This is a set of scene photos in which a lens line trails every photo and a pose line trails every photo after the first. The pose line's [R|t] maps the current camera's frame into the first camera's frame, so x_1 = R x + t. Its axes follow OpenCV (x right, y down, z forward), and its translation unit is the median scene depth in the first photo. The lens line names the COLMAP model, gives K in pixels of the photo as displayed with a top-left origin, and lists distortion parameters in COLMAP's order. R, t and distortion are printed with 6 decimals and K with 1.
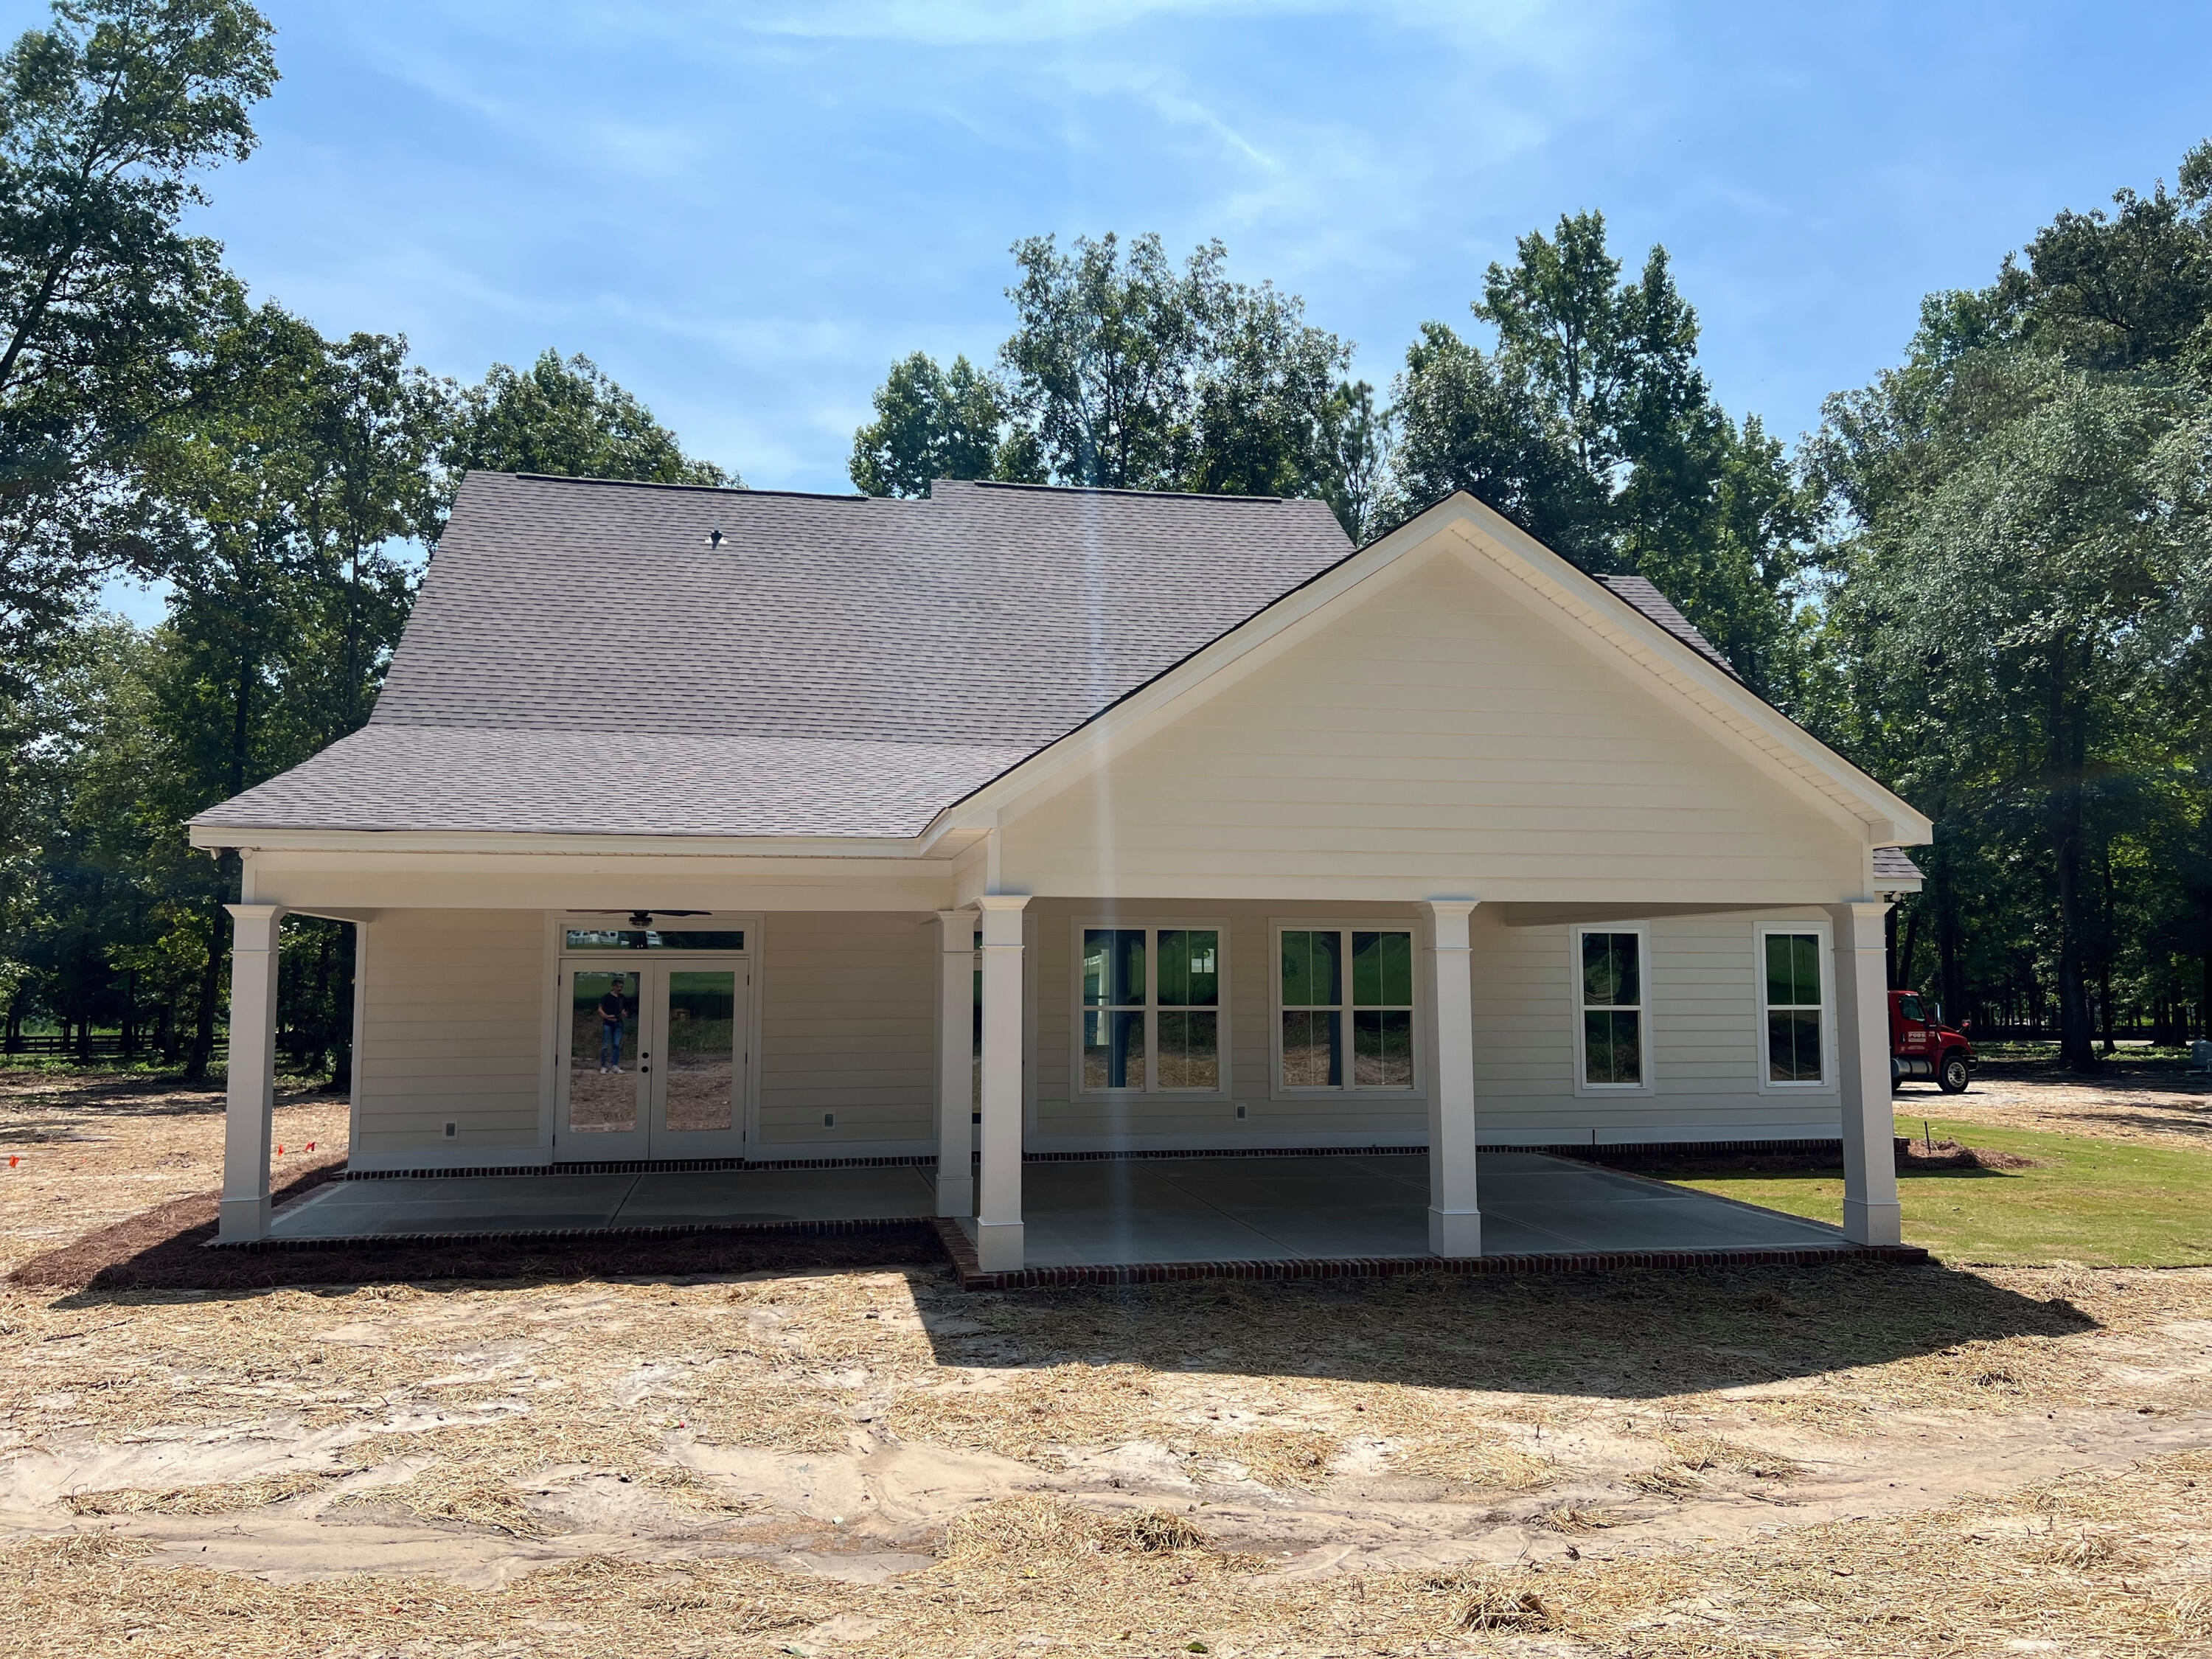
lens RADIAL K [[1681.3, 0, 1089.9], [0, 1681.3, 815.3], [0, 0, 1]] dist [0.060532, -0.060181]
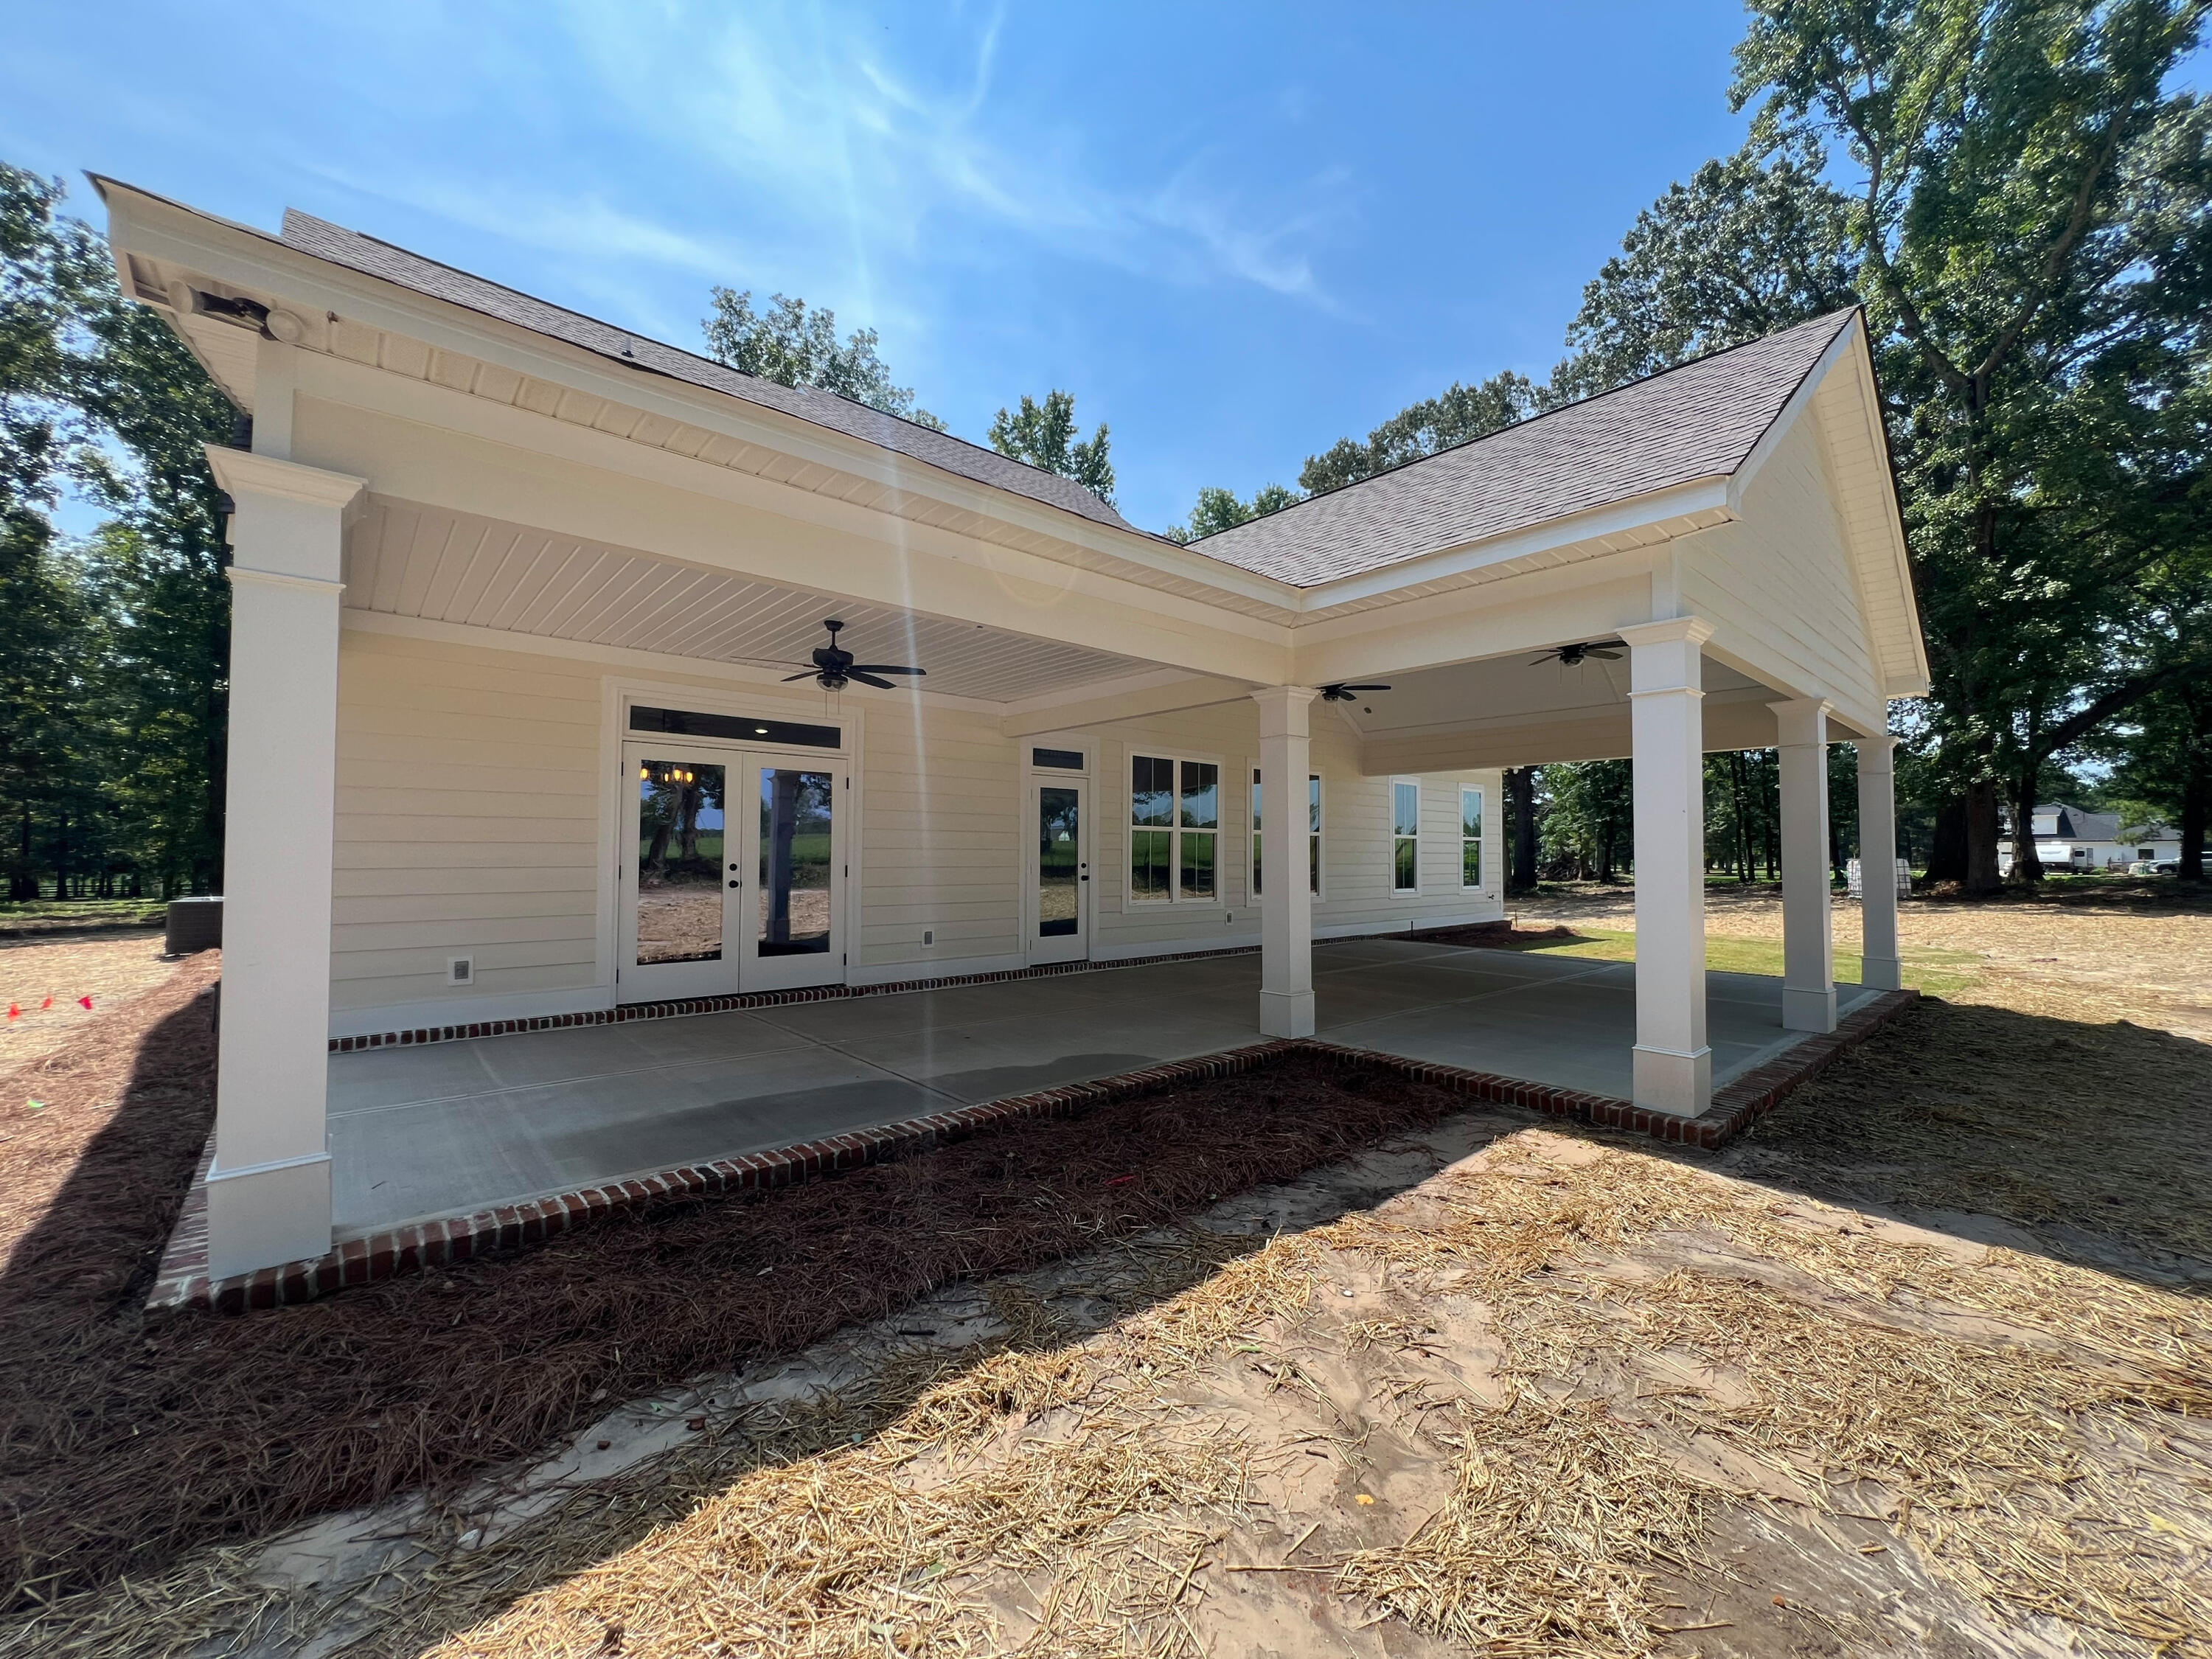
lens RADIAL K [[888.9, 0, 1106.0], [0, 888.9, 829.5], [0, 0, 1]] dist [-0.001032, 0.000632]
pose [[0.852602, 0.021272, 0.522127, -0.334322], [-0.051105, 0.997776, 0.042801, 0.096471], [-0.520055, -0.063176, 0.851793, 0.542227]]
